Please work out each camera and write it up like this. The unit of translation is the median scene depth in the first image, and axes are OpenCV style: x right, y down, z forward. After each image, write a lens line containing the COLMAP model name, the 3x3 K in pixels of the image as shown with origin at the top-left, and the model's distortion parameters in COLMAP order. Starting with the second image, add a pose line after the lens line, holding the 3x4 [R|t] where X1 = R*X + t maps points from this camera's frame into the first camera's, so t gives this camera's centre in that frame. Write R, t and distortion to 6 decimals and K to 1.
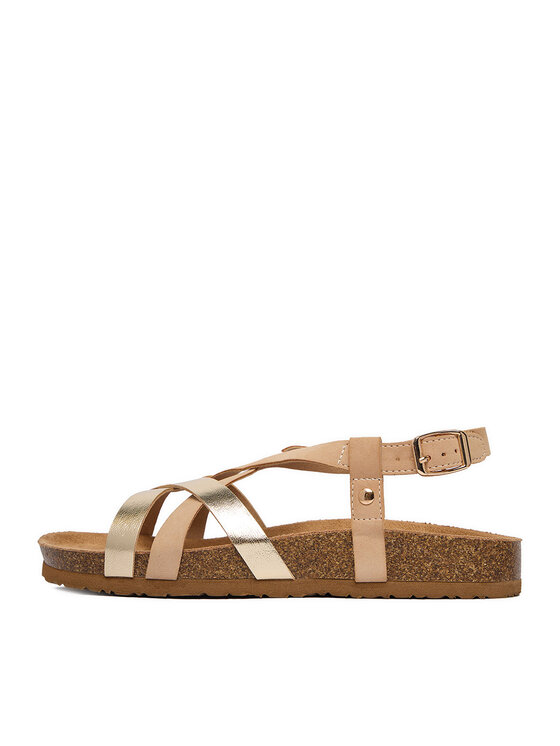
lens RADIAL K [[1400.6, 0, 280.1], [0, 1400.6, 373.0], [0, 0, 1]] dist [-0.012124, 0.000000]
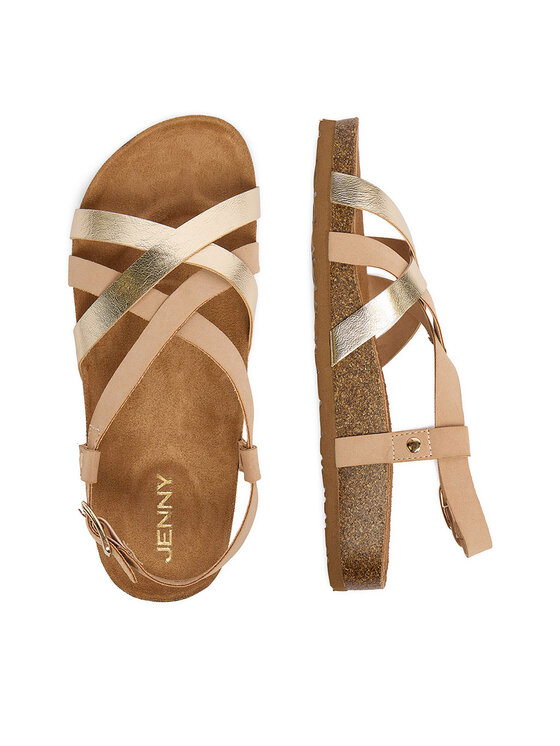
lens RADIAL K [[984.1, 0, 280.3], [0, 984.1, 373.2], [0, 0, 1]] dist [-0.003654, 0.000000]
pose [[0.063094, 0.997688, -0.025253, 0.020565], [-0.971236, 0.067203, 0.228437, 0.013994], [0.229606, 0.010113, 0.973231, 0.259548]]
